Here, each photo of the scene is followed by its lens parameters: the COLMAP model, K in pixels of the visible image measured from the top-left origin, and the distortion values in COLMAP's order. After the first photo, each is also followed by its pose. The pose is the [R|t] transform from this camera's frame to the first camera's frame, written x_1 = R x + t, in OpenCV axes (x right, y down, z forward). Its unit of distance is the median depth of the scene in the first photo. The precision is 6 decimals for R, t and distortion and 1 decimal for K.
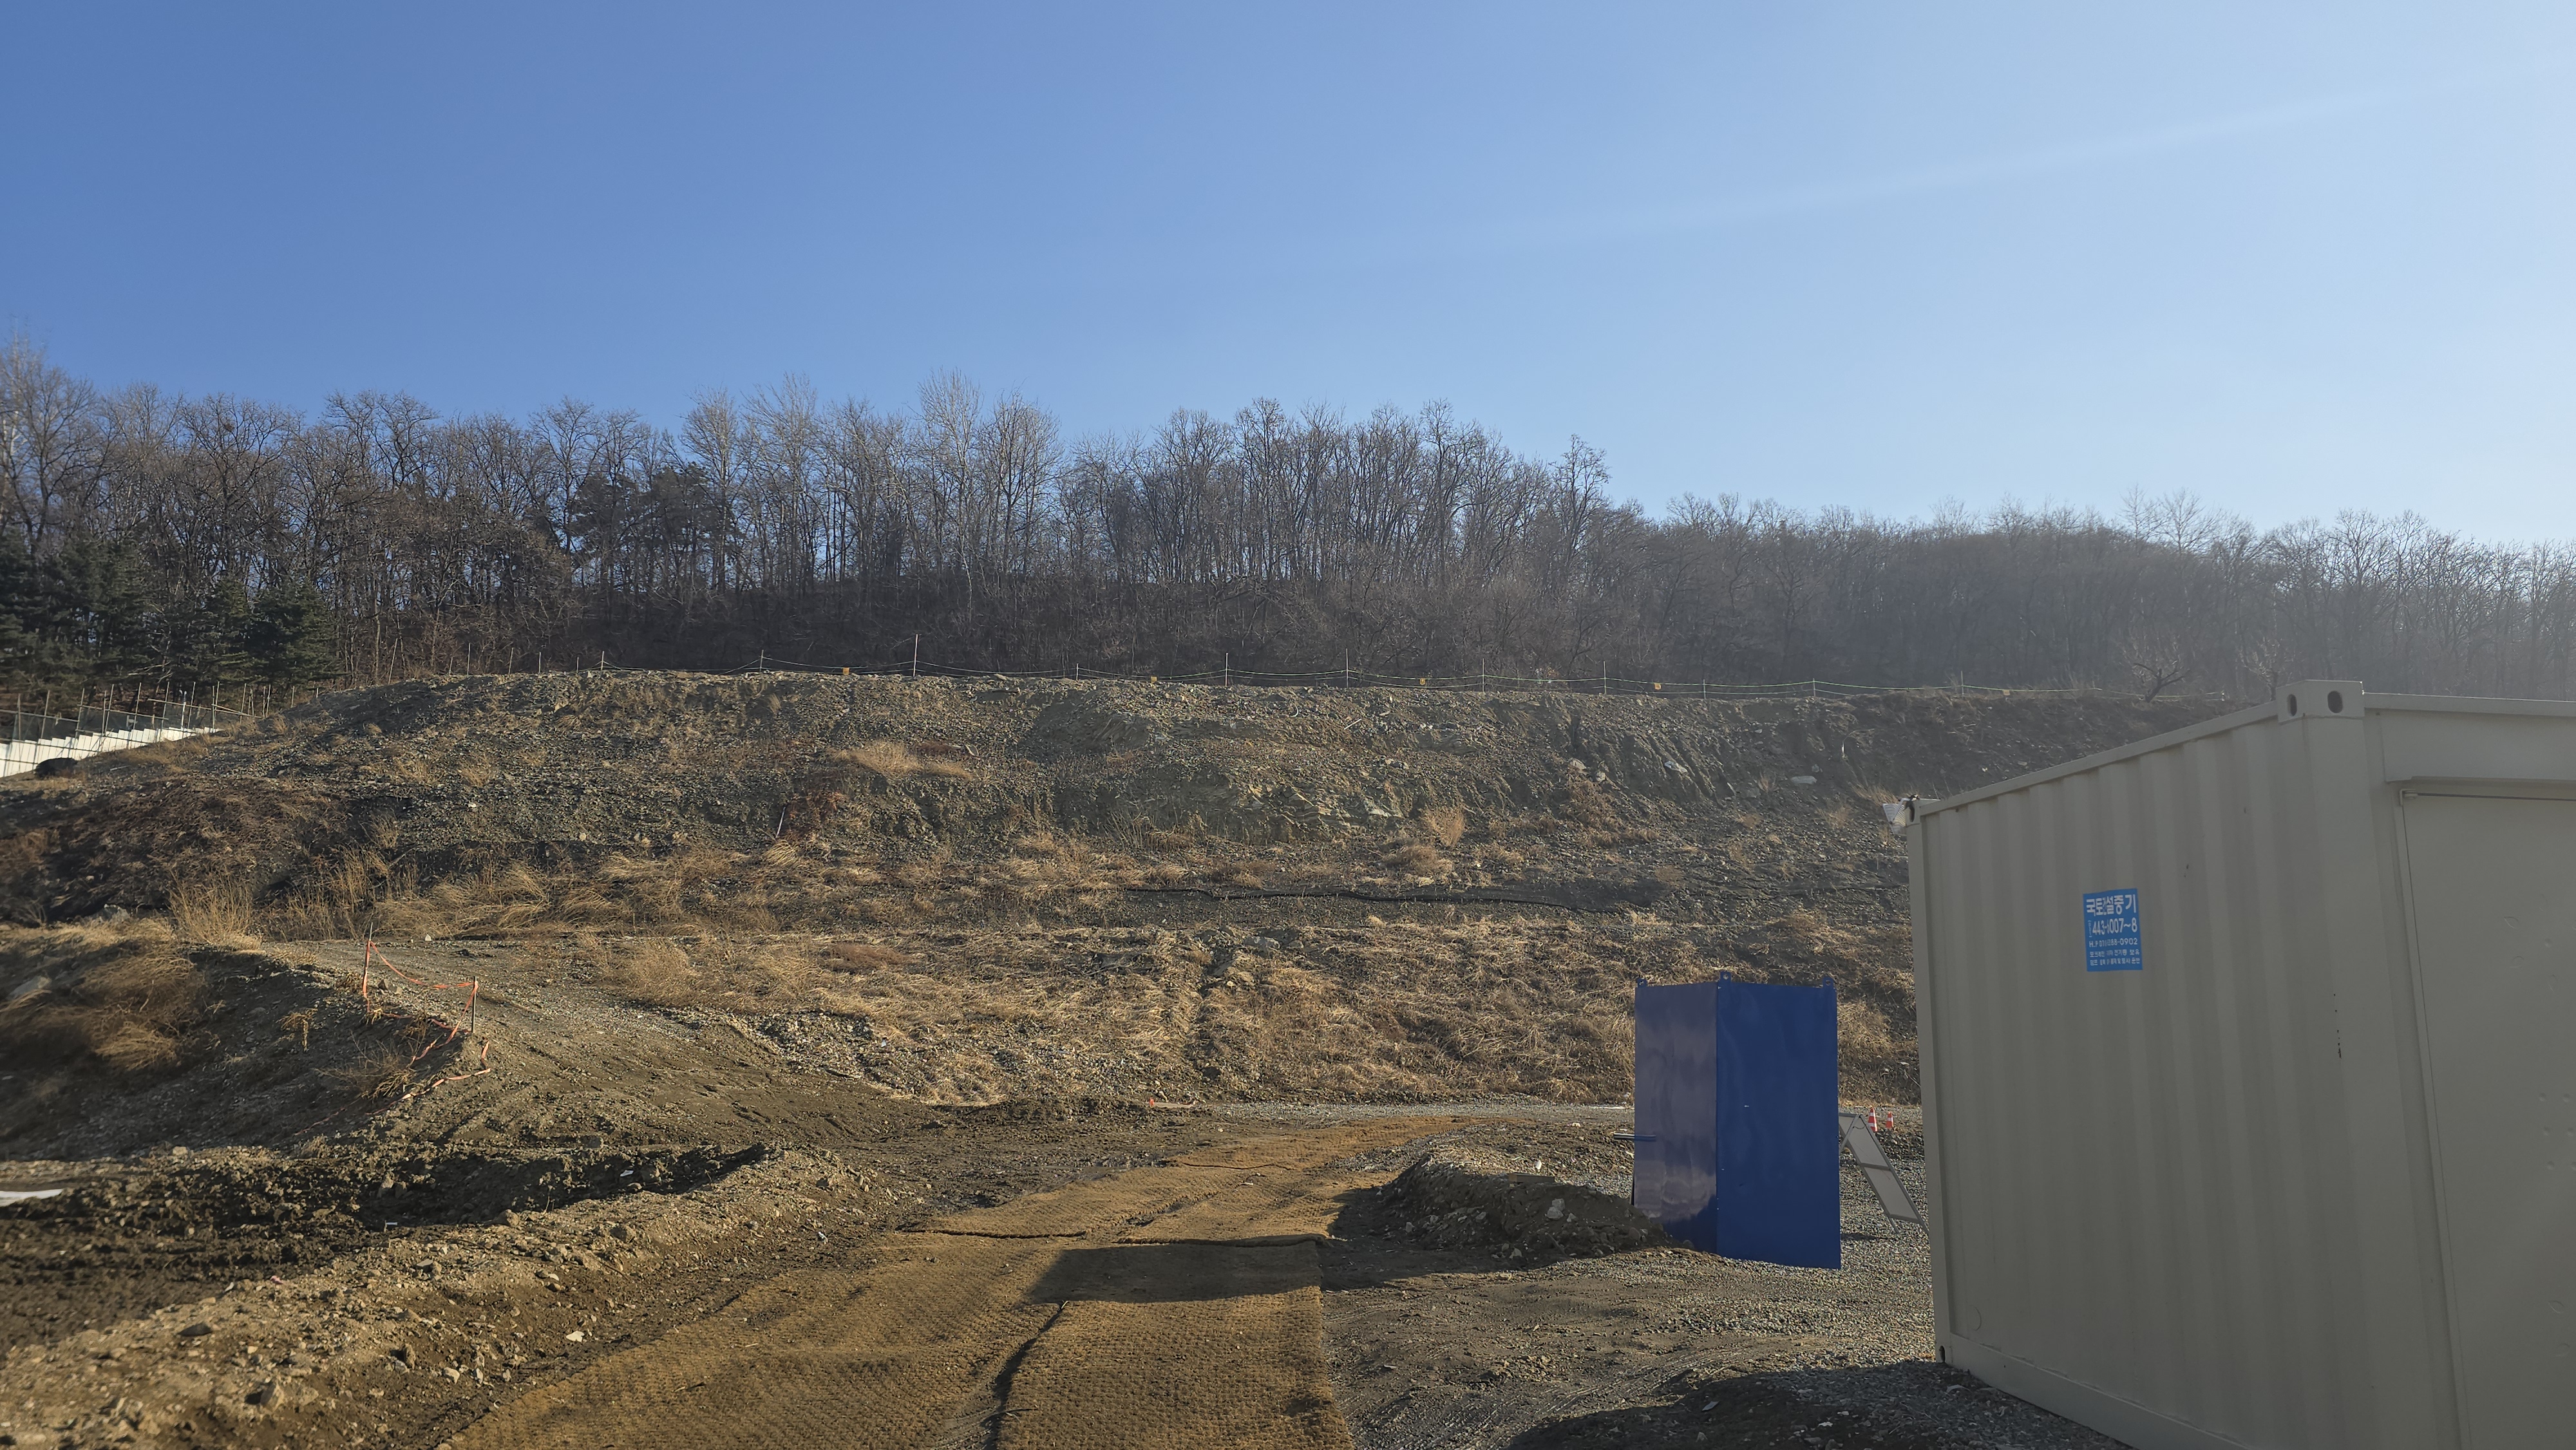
lens RADIAL K [[1724.3, 0, 1259.9], [0, 1724.3, 698.8], [0, 0, 1]] dist [0.083312, -0.072047]
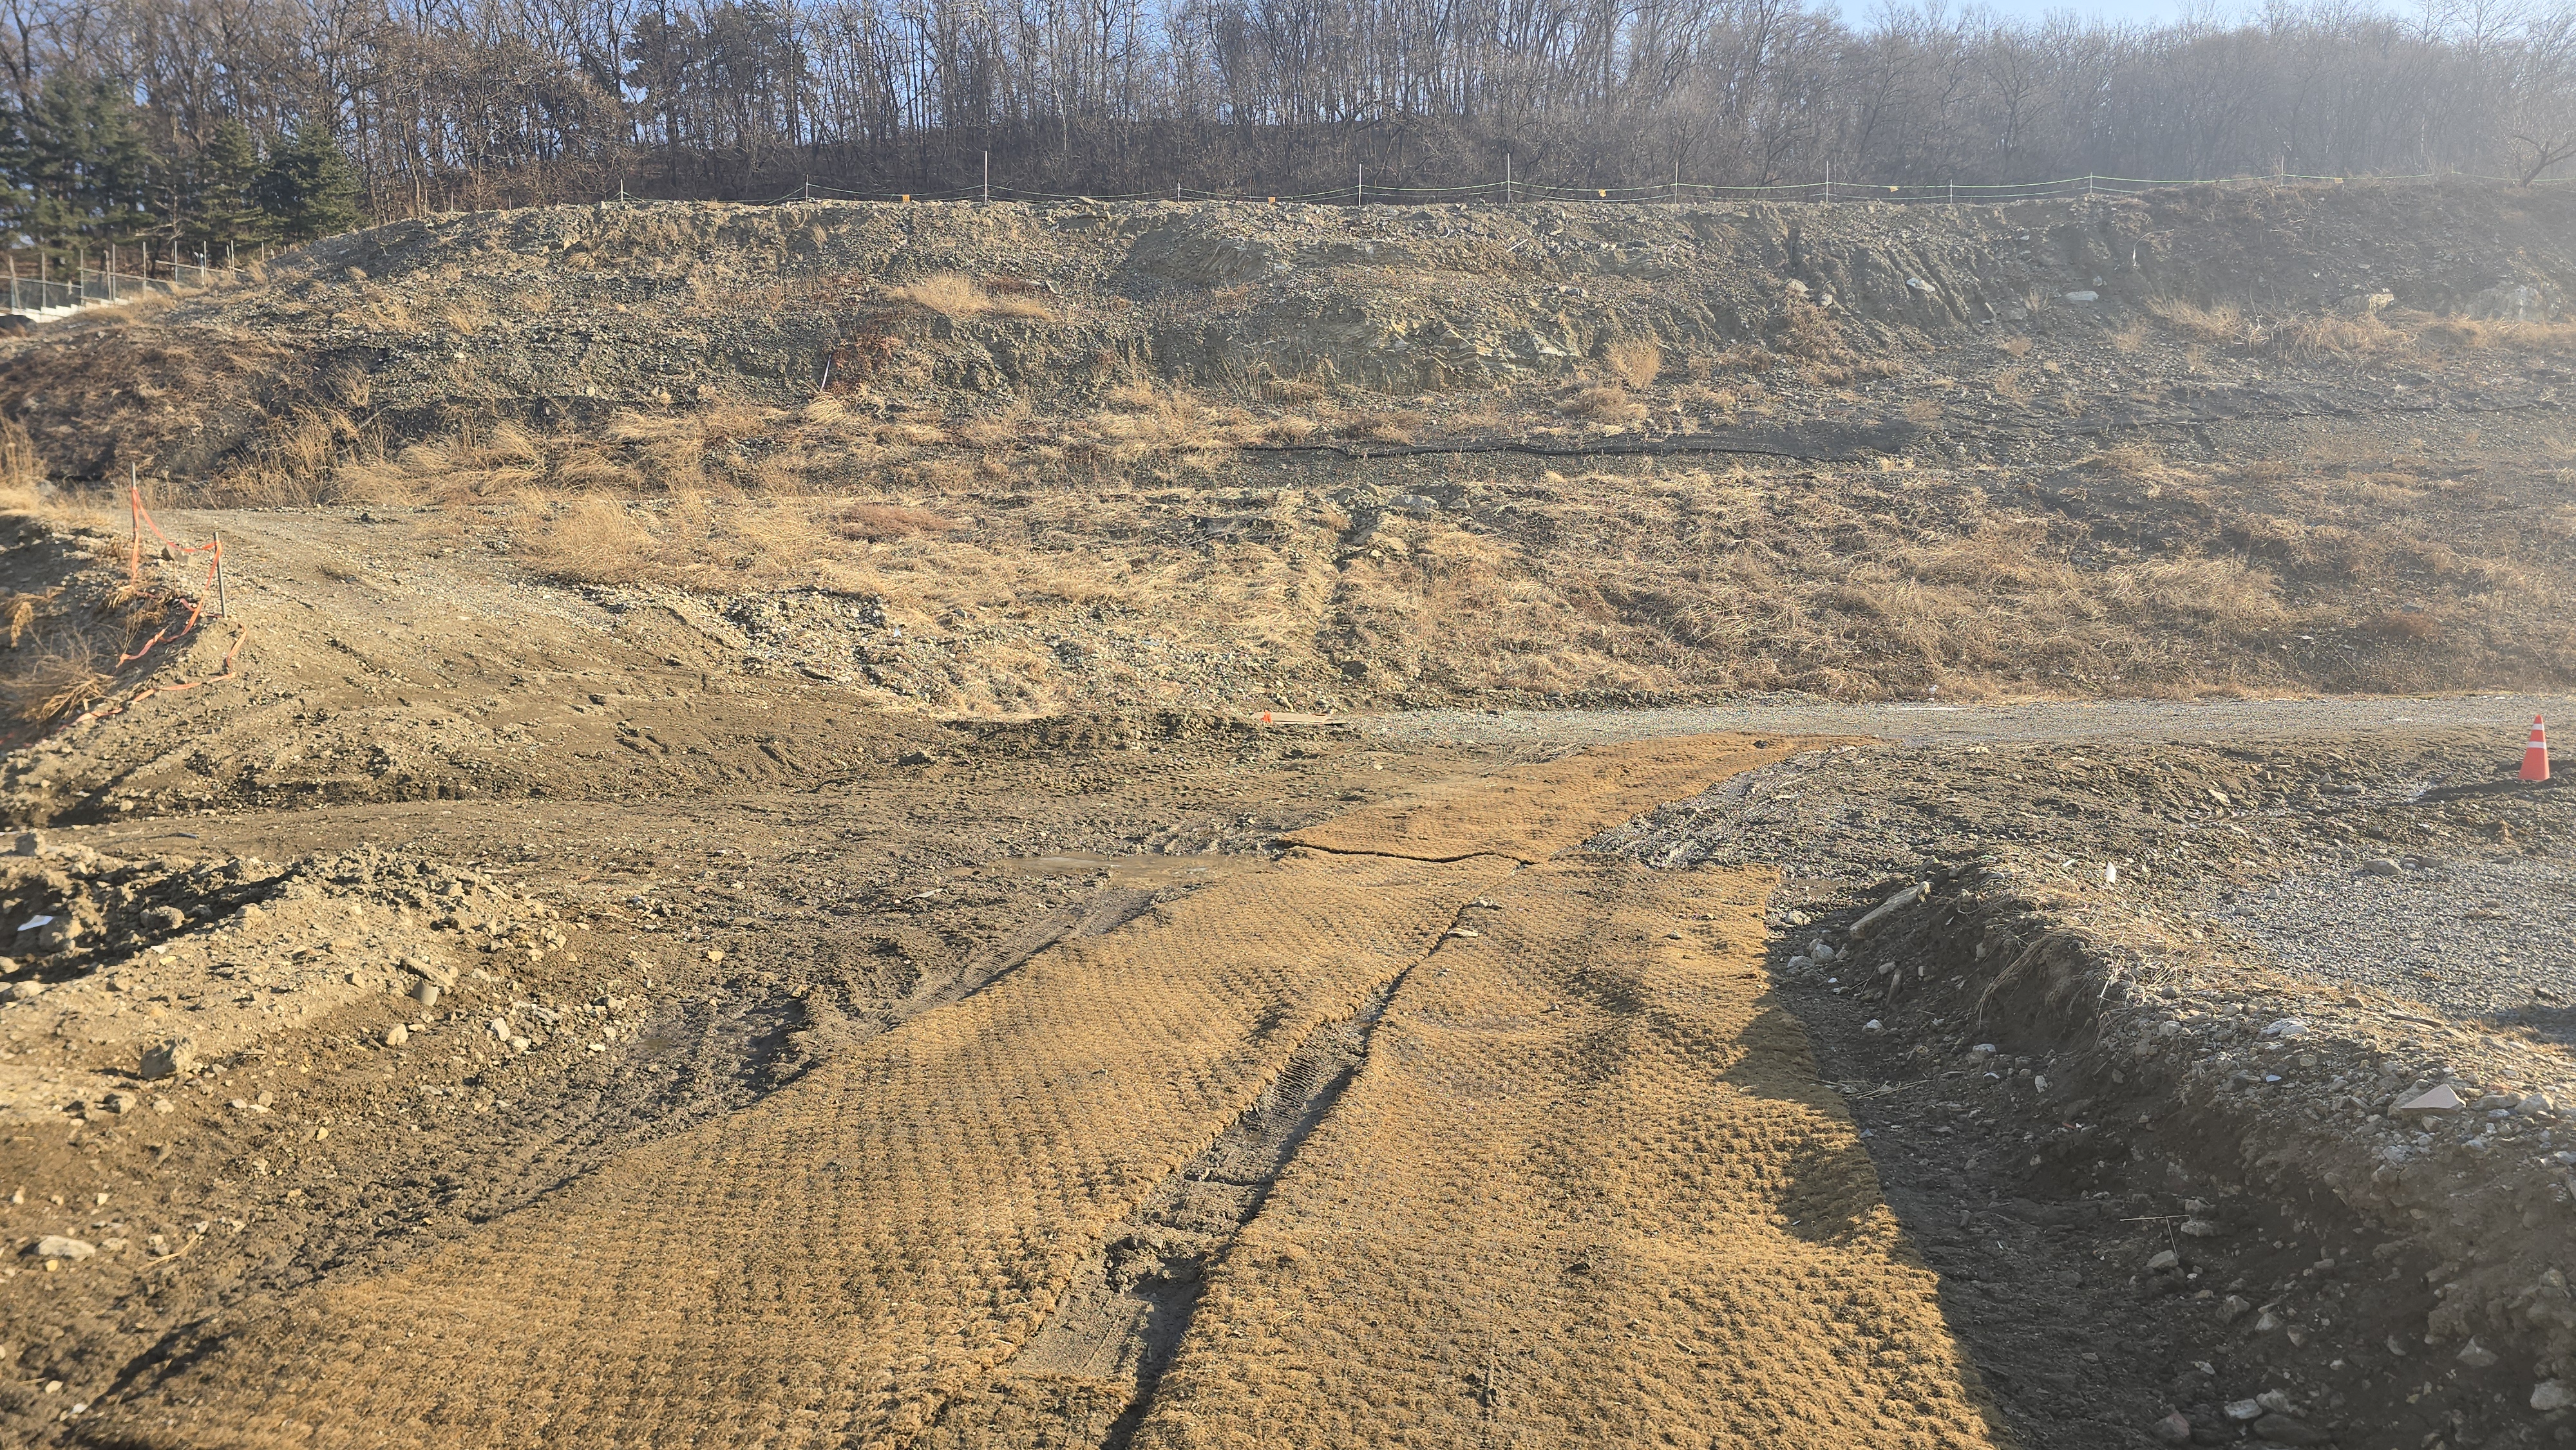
lens RADIAL K [[1724.3, 0, 1271.5], [0, 1724.3, 703.2], [0, 0, 1]] dist [0.083312, -0.072047]
pose [[0.997442, -0.010208, -0.070741, -0.006080], [0.026576, 0.971754, 0.234495, 0.030783], [0.066349, -0.235776, 0.969540, 0.151091]]
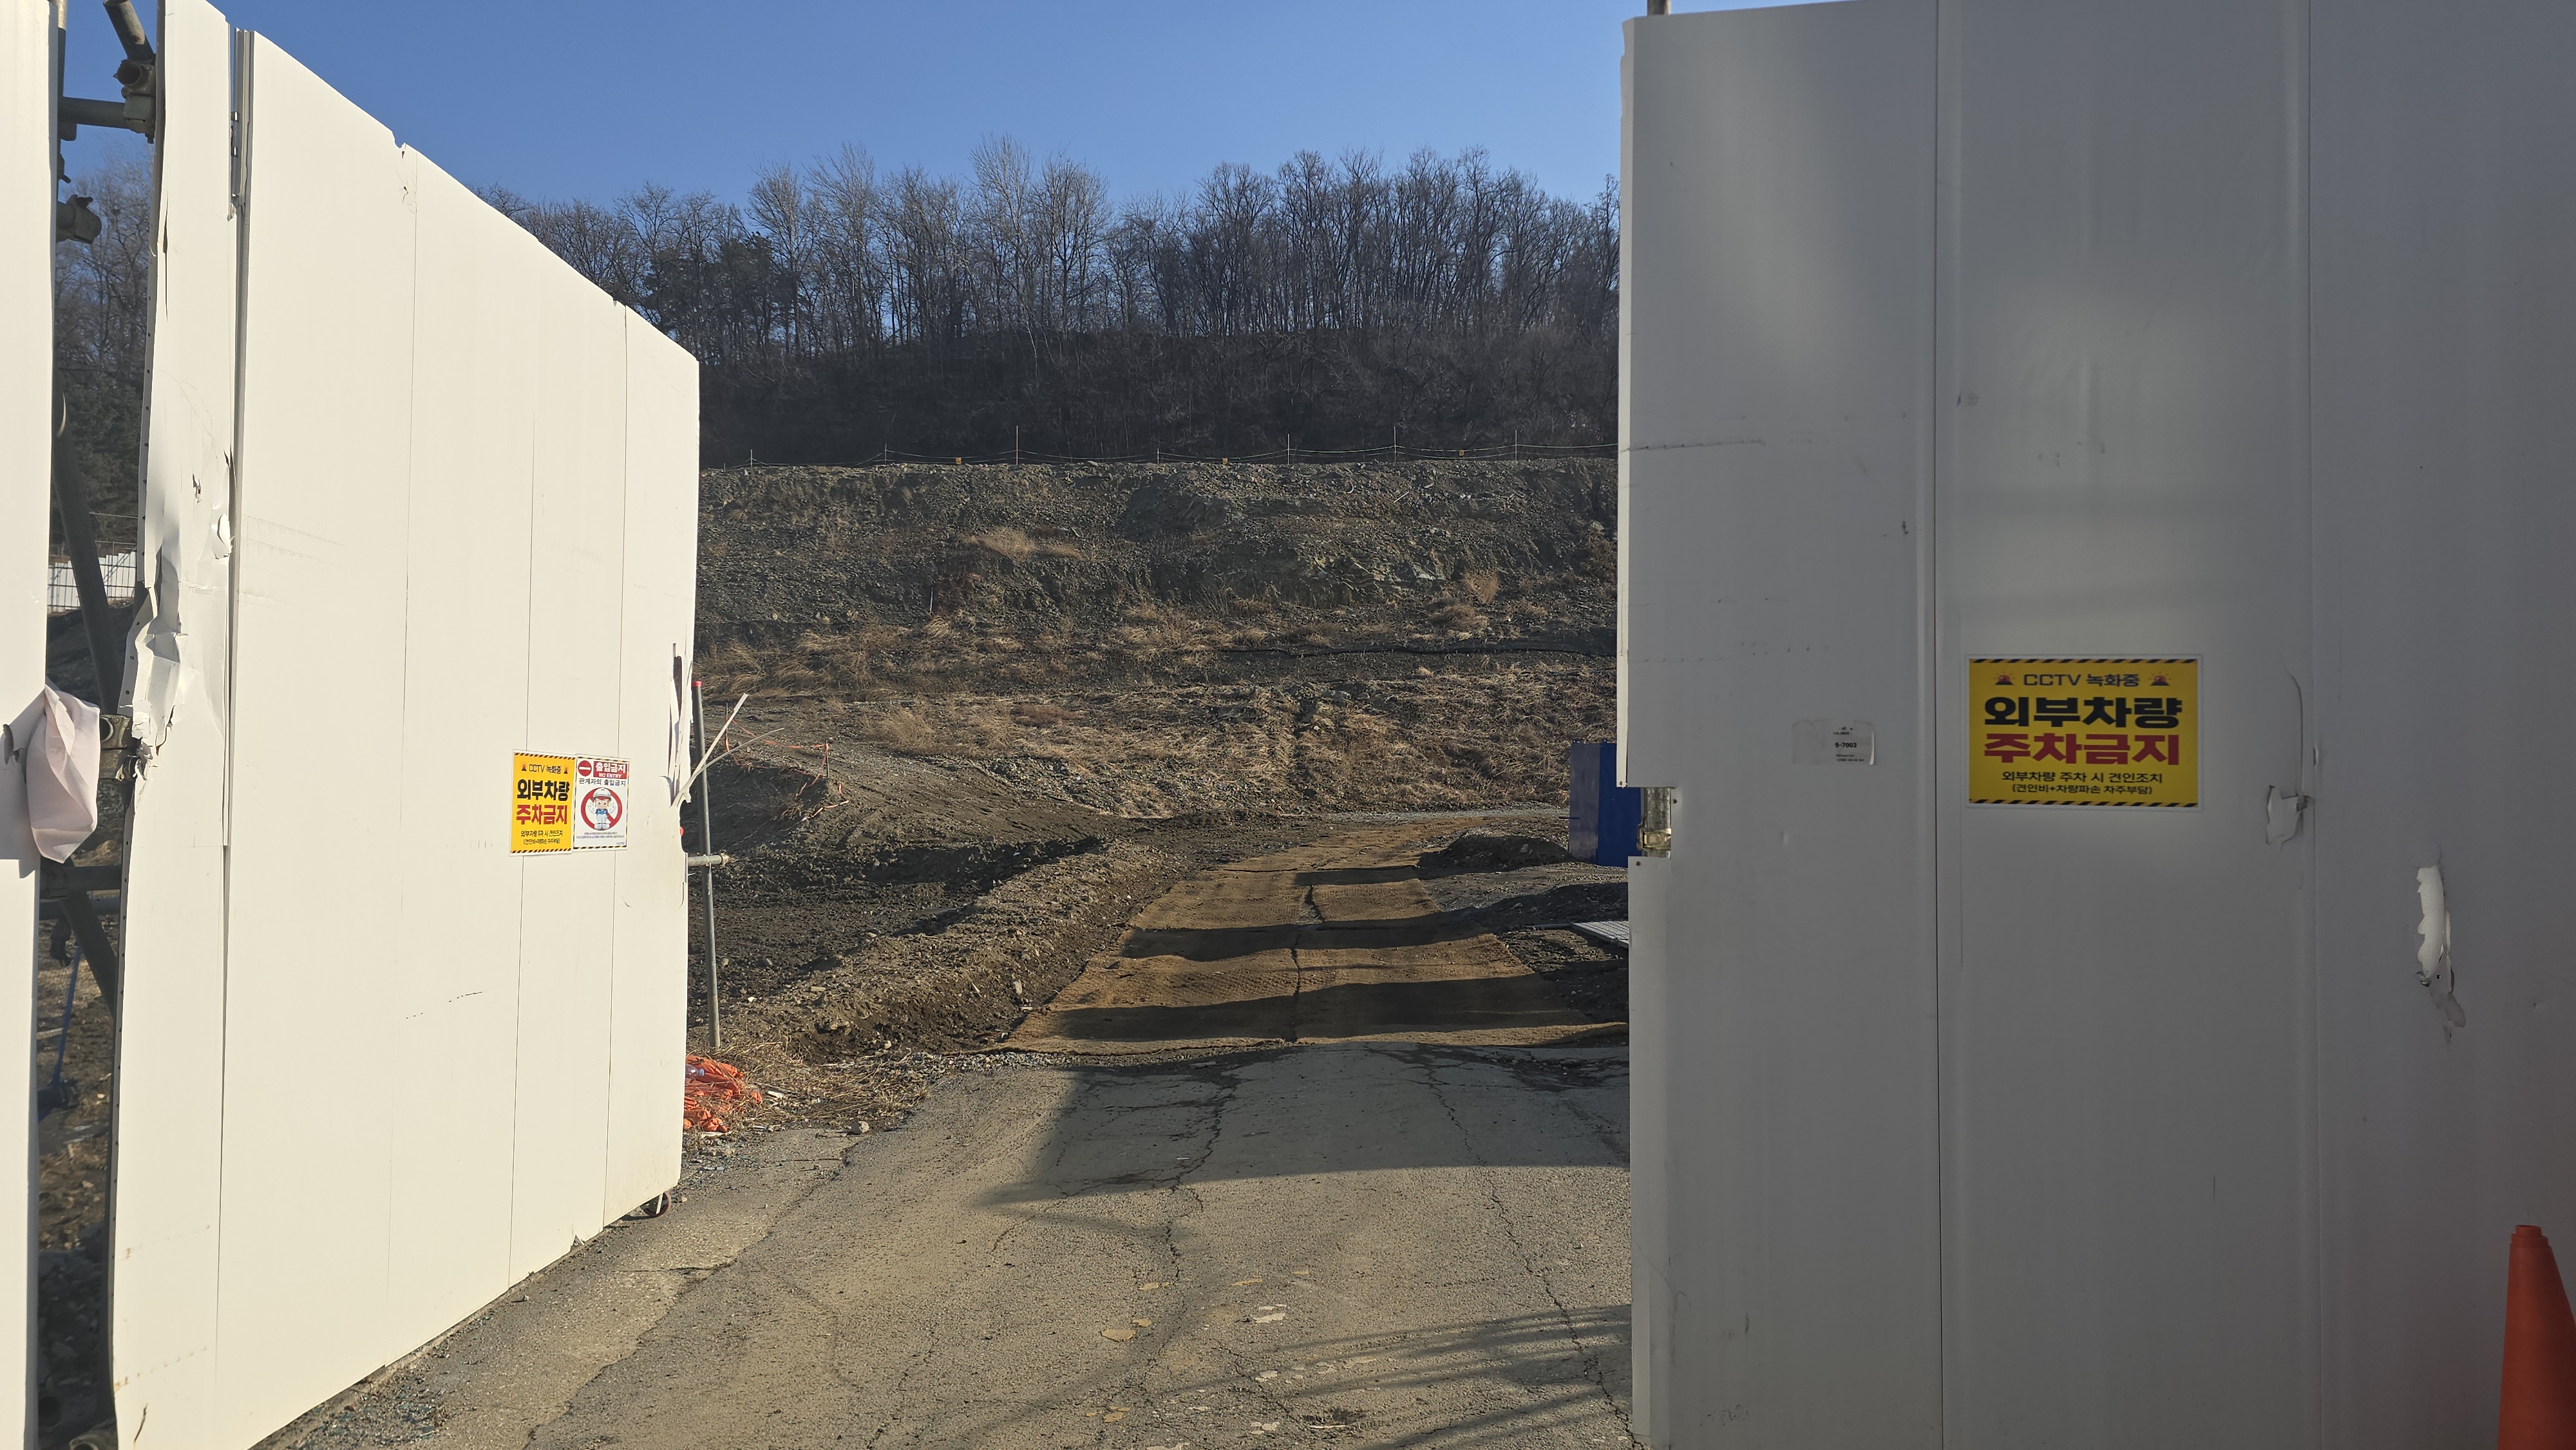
lens RADIAL K [[1724.3, 0, 1262.1], [0, 1724.3, 749.6], [0, 0, 1]] dist [0.083312, -0.072047]
pose [[0.999339, -0.026830, -0.024528, -0.016010], [0.030919, 0.982176, 0.185401, -0.037848], [0.019116, -0.186037, 0.982357, -0.176168]]
